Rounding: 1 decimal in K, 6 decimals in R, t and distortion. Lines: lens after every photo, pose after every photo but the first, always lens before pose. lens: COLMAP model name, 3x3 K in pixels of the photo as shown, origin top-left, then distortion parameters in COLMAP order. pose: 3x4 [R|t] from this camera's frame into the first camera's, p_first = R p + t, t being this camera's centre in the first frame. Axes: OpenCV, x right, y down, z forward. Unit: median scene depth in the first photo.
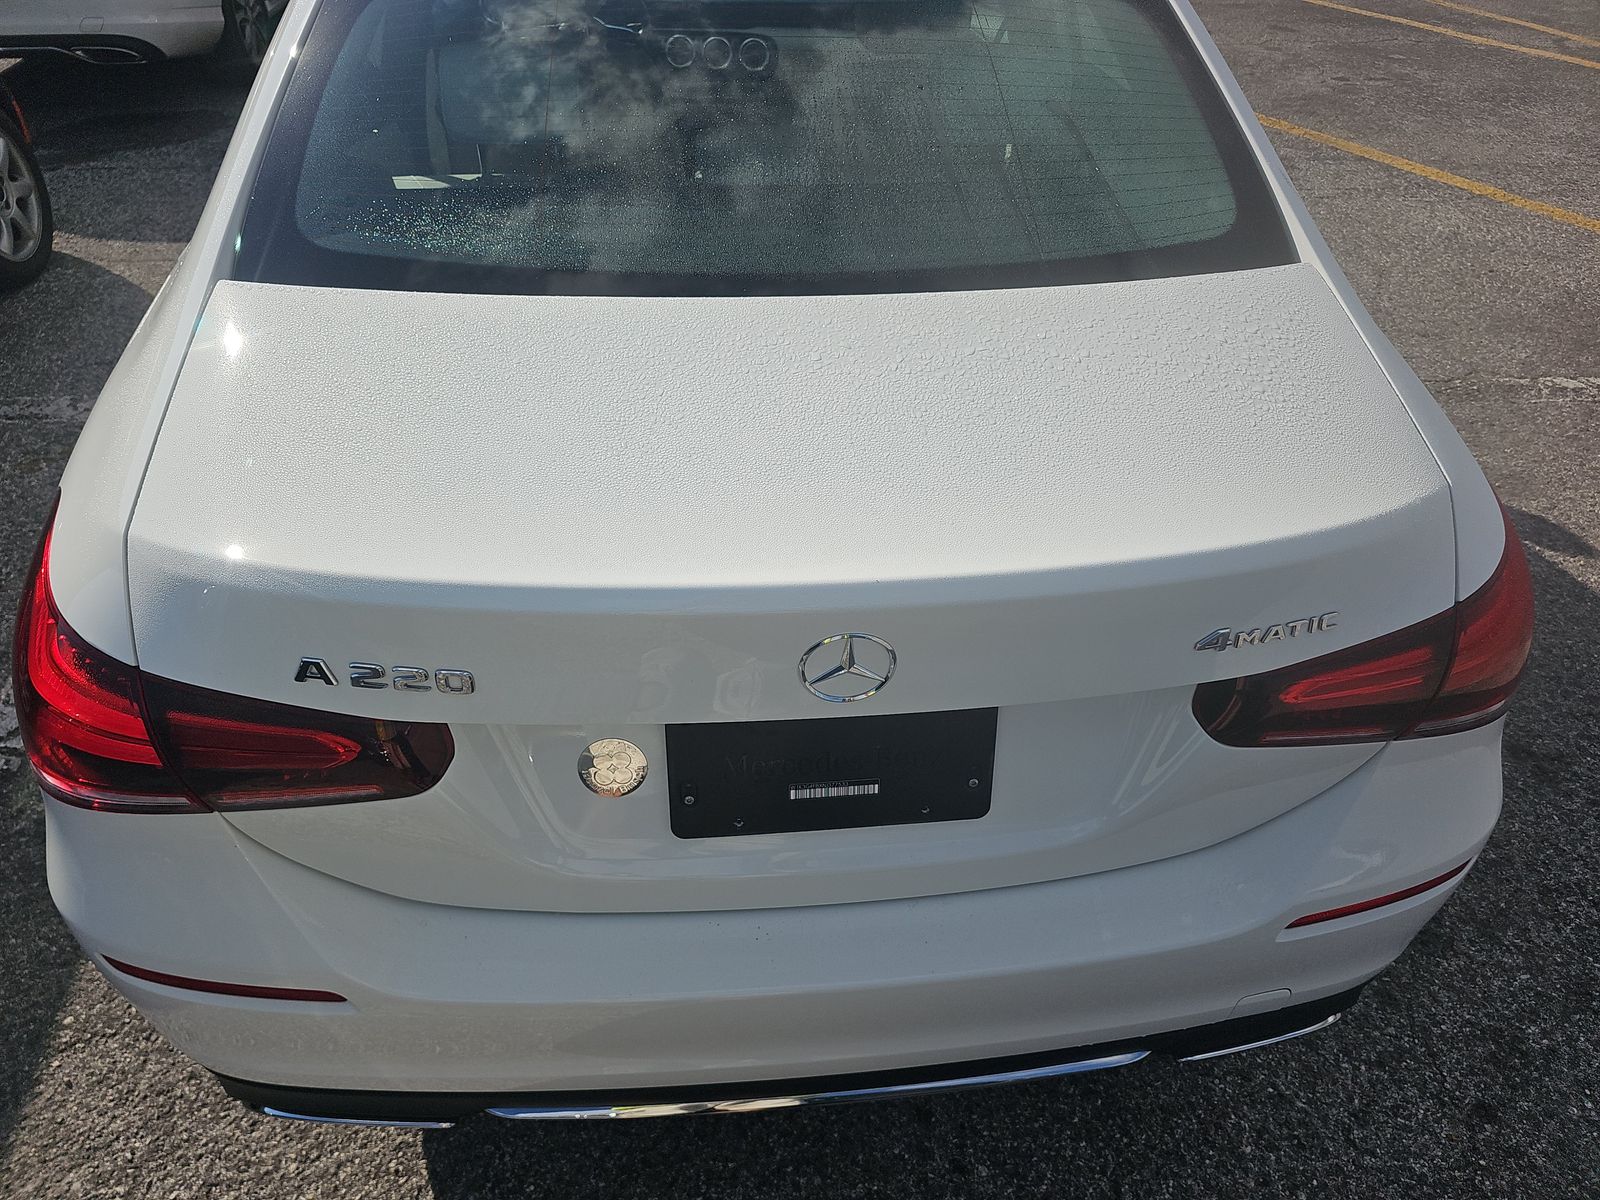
lens RADIAL K [[1063.0, 0, 799.9], [0, 1063.0, 597.3], [0, 0, 1]] dist [0.004978, -0.004810]
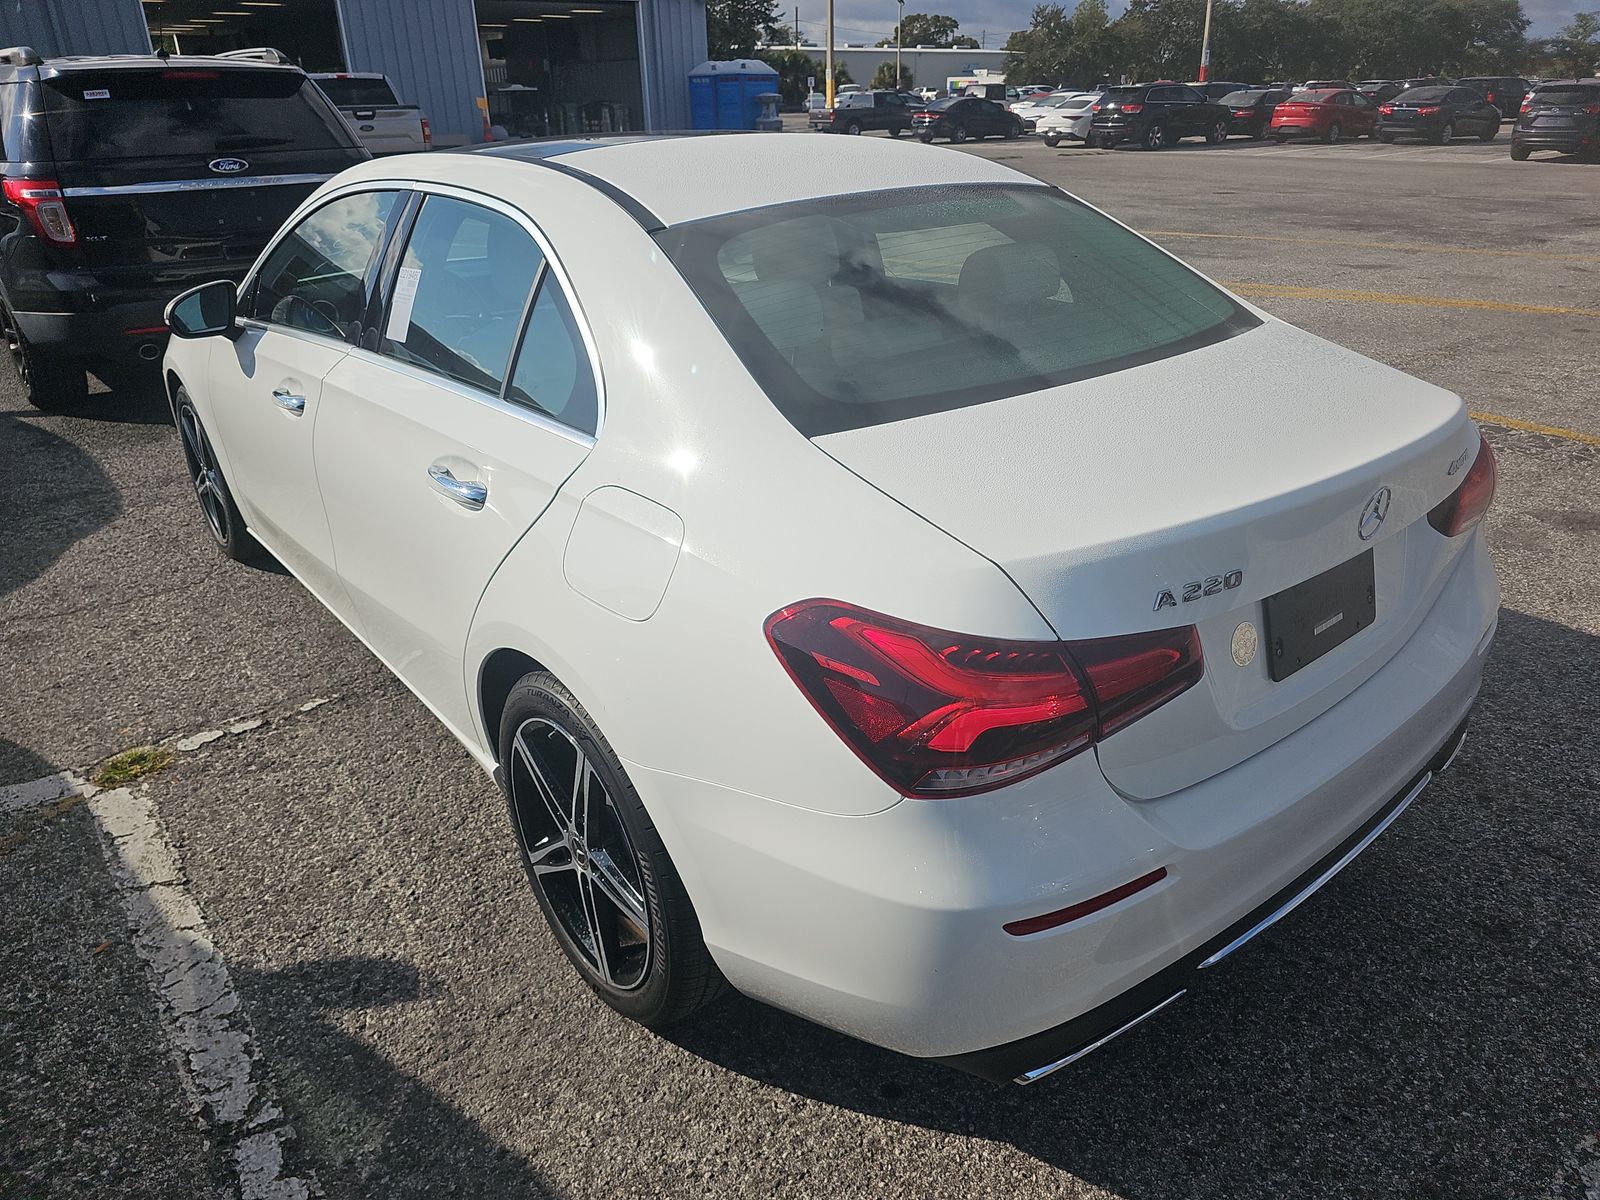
lens RADIAL K [[1063.0, 0, 802.4], [0, 1063.0, 600.4], [0, 0, 1]] dist [0.004978, -0.004810]
pose [[0.827289, -0.248720, 0.503717, -0.981880], [0.362415, 0.921403, -0.140259, 0.061988], [-0.429241, 0.298589, 0.852406, -0.019874]]
